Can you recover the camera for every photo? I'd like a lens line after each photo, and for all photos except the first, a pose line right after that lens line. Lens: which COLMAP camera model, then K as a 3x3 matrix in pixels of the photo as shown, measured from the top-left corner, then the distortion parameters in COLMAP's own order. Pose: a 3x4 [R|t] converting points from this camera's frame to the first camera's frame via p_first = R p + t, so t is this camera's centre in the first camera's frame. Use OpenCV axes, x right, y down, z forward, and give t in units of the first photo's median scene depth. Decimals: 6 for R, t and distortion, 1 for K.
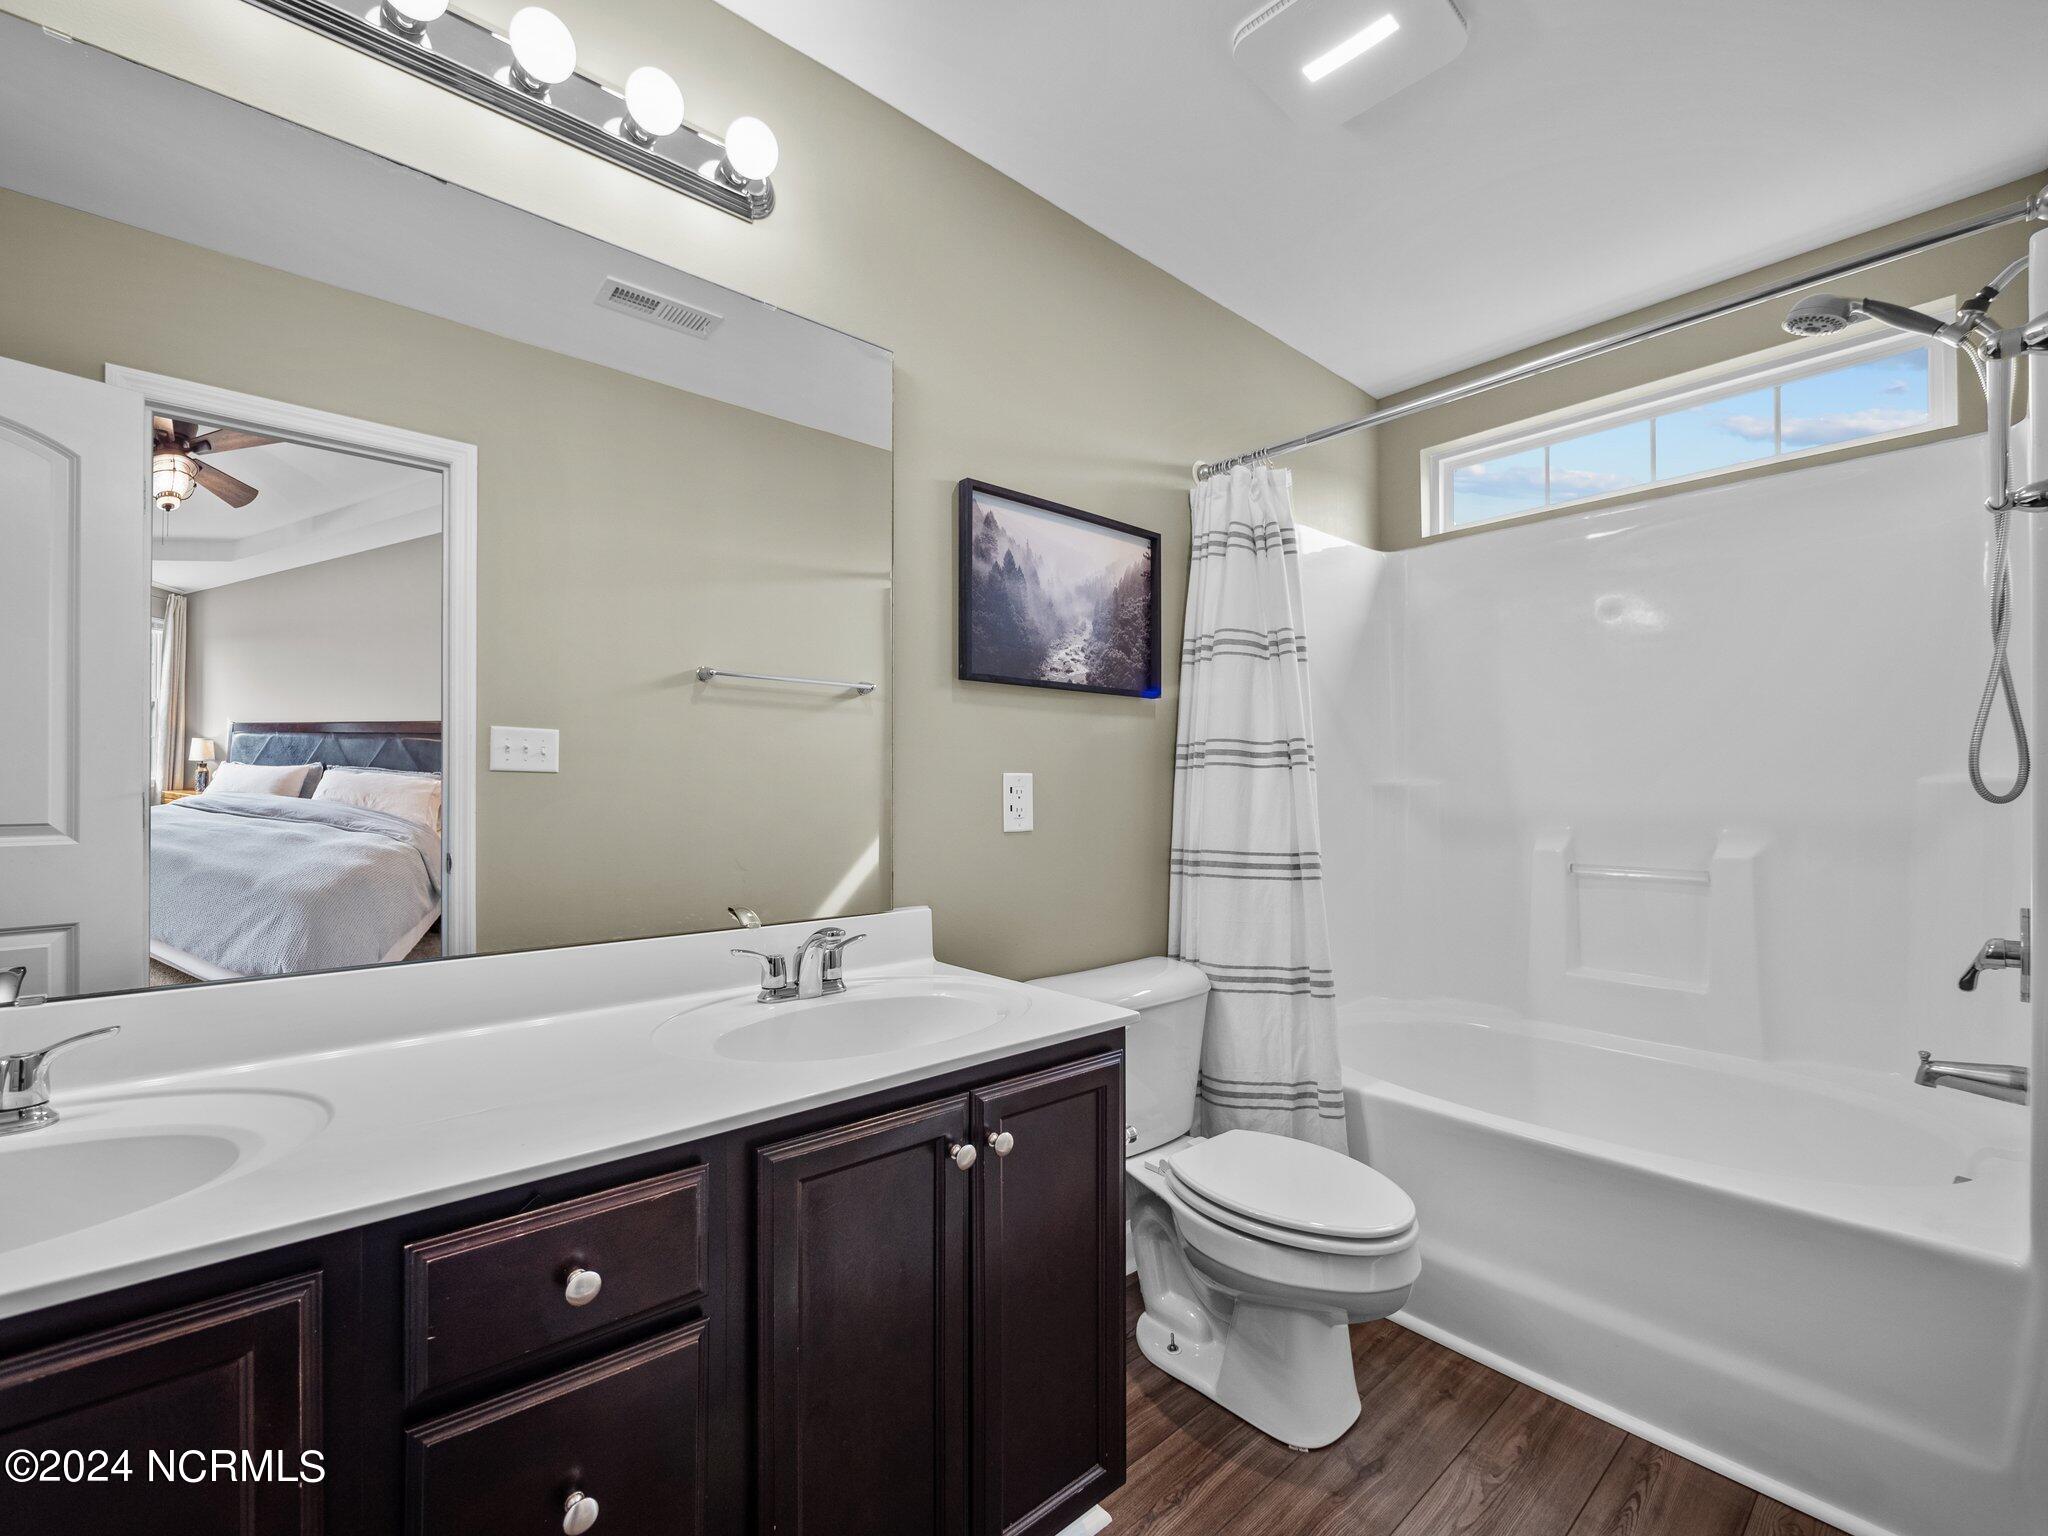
lens RADIAL K [[890.4, 0, 1051.9], [0, 890.4, 799.4], [0, 0, 1]] dist [-0.000710, 0.000430]
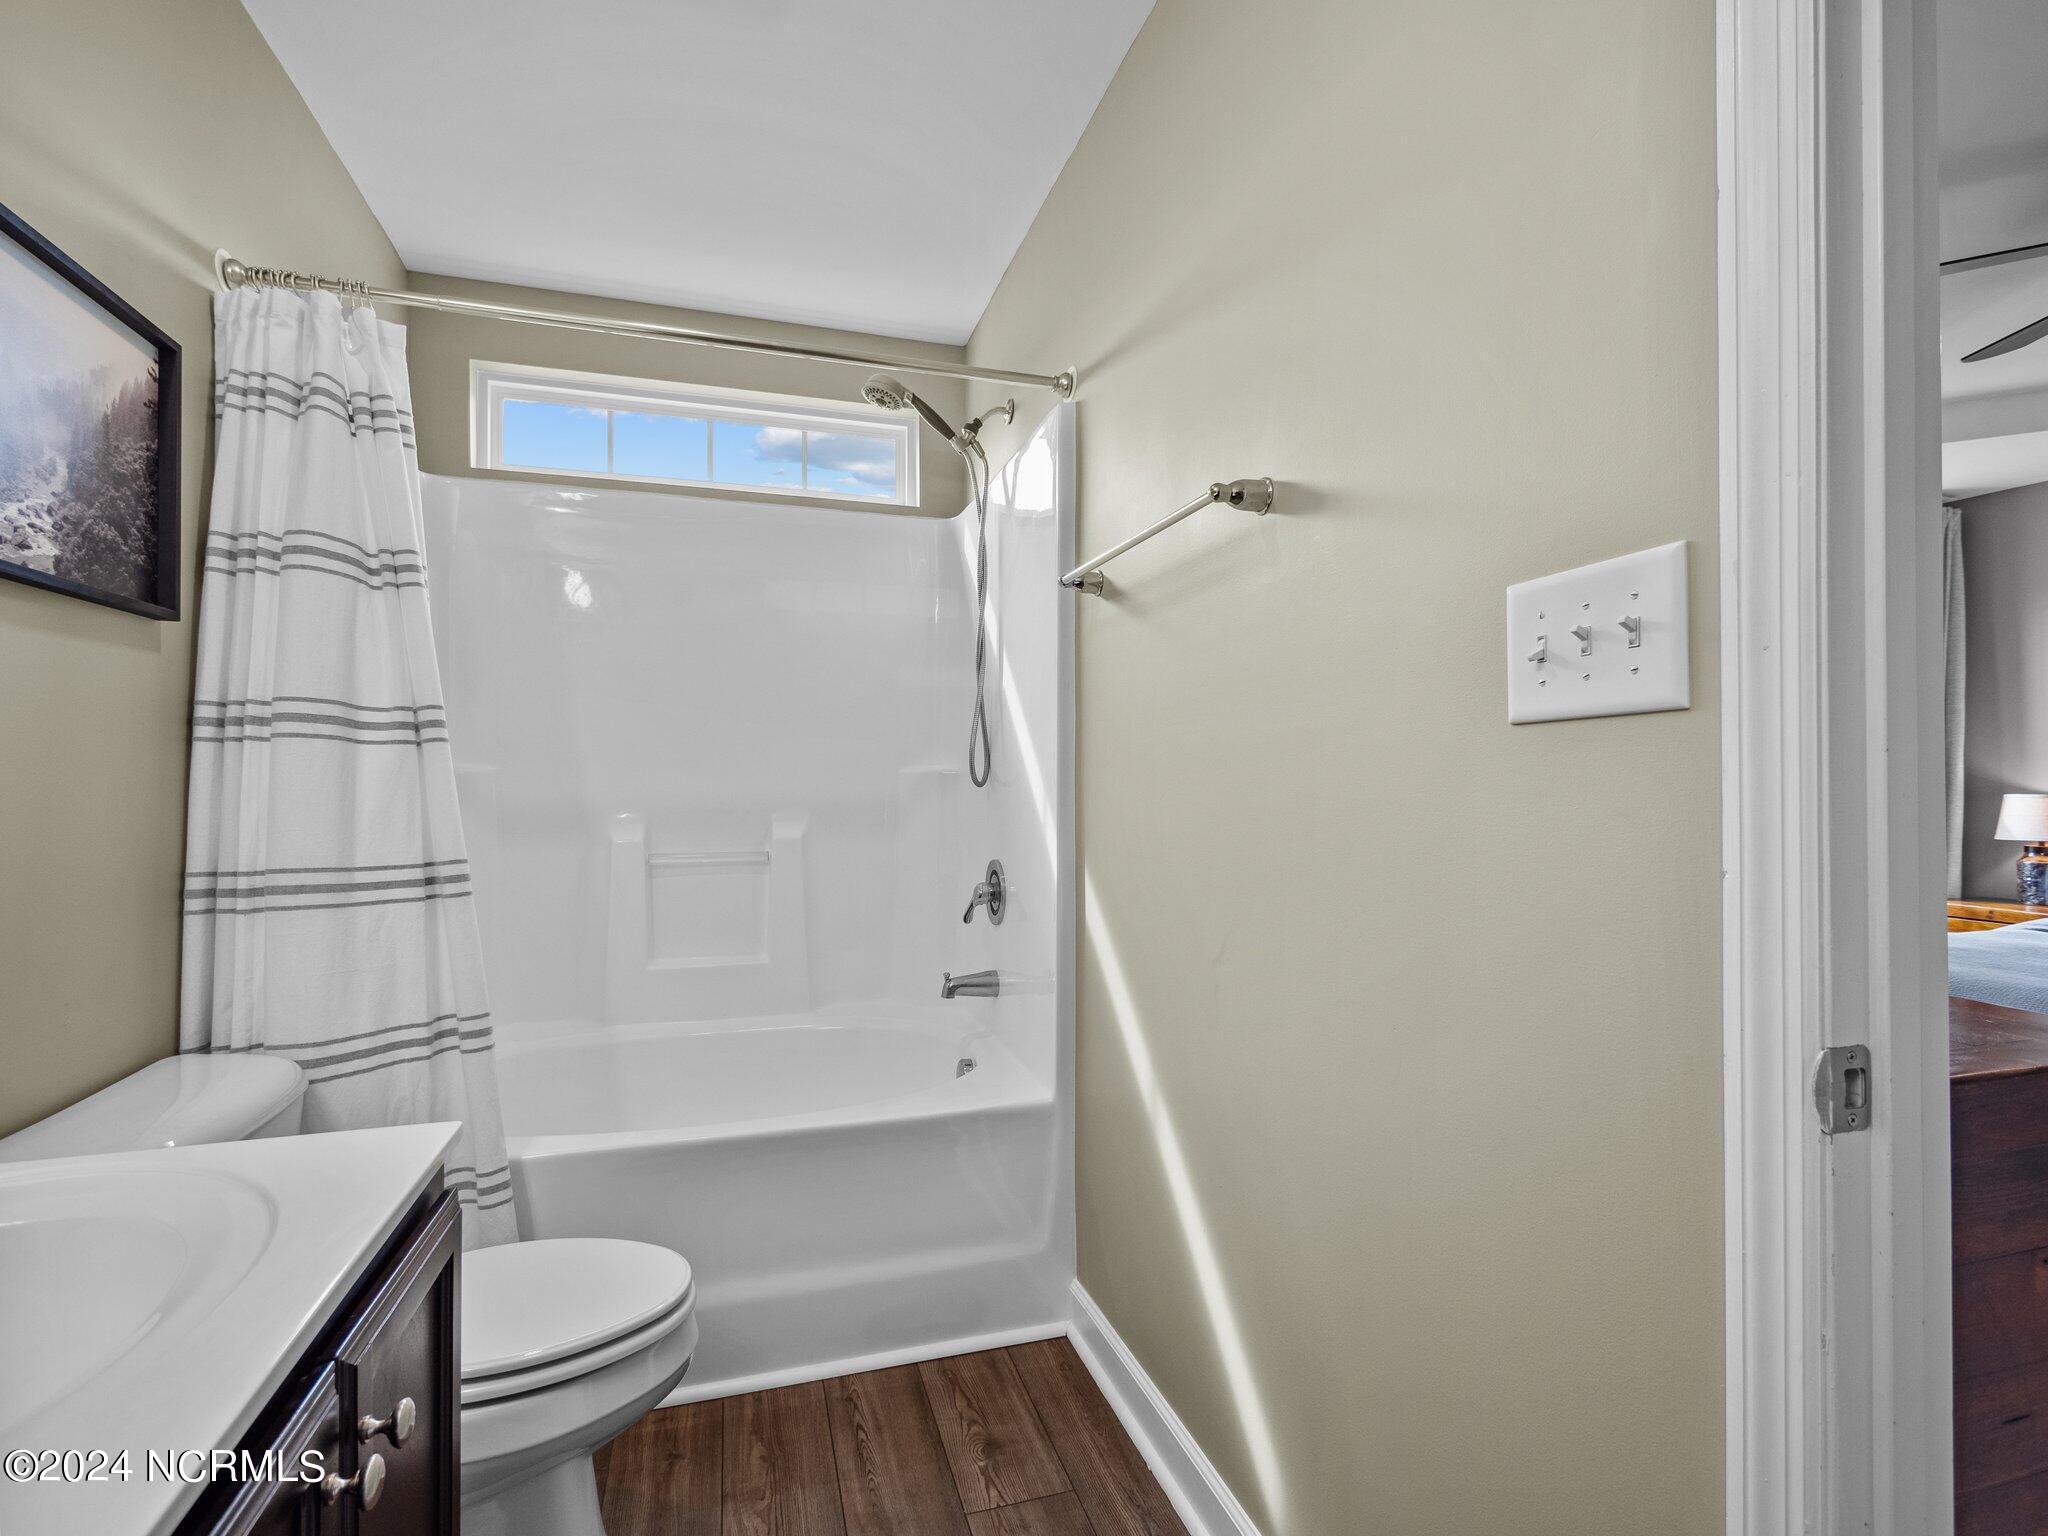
lens RADIAL K [[974.8, 0, 1024.9], [0, 974.8, 781.2], [0, 0, 1]] dist [0.004665, 0.000923]
pose [[0.423920, -0.001761, 0.905698, -0.197009], [0.008384, 0.999963, -0.001980, -0.000596], [-0.905661, 0.008433, 0.423919, 0.179235]]
